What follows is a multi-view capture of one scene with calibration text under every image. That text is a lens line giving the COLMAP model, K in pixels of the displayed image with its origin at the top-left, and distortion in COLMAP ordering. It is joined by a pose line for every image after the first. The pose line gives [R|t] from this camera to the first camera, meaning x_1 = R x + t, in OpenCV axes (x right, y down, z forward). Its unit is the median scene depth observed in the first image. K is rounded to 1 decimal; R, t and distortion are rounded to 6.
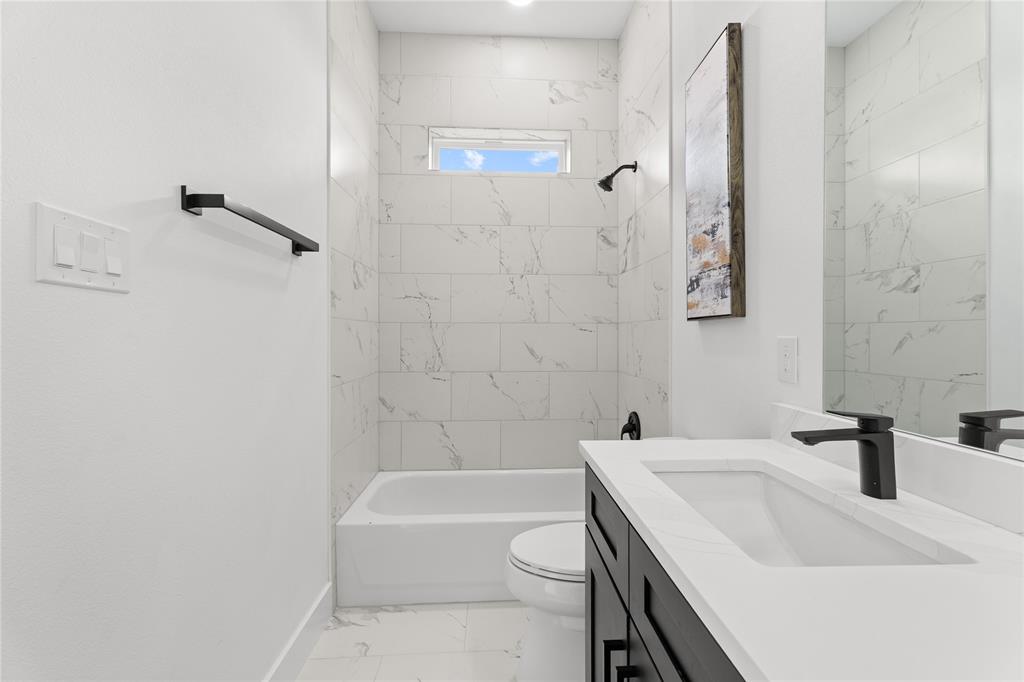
lens RADIAL K [[435.9, 0, 513.8], [0, 435.9, 334.6], [0, 0, 1]] dist [0.002429, 0.000170]
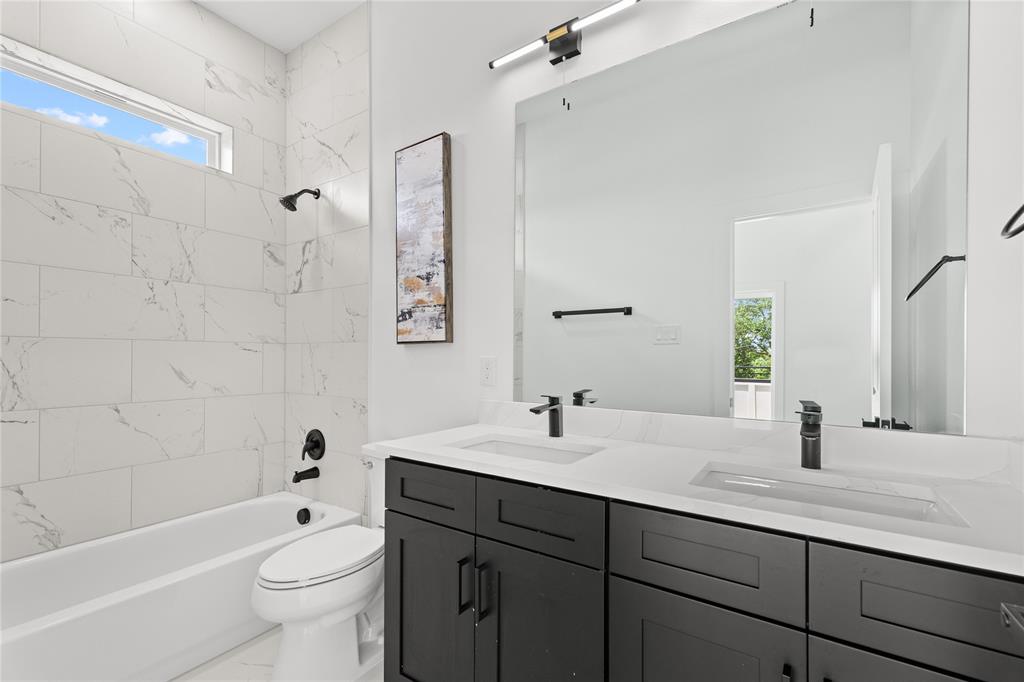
lens RADIAL K [[435.9, 0, 525.1], [0, 435.9, 356.5], [0, 0, 1]] dist [0.002429, 0.000170]
pose [[0.588902, 0.000092, 0.808204, -0.273658], [-0.001558, 0.999998, 0.001021, 0.001450], [-0.808203, -0.001861, 0.588902, -0.016272]]
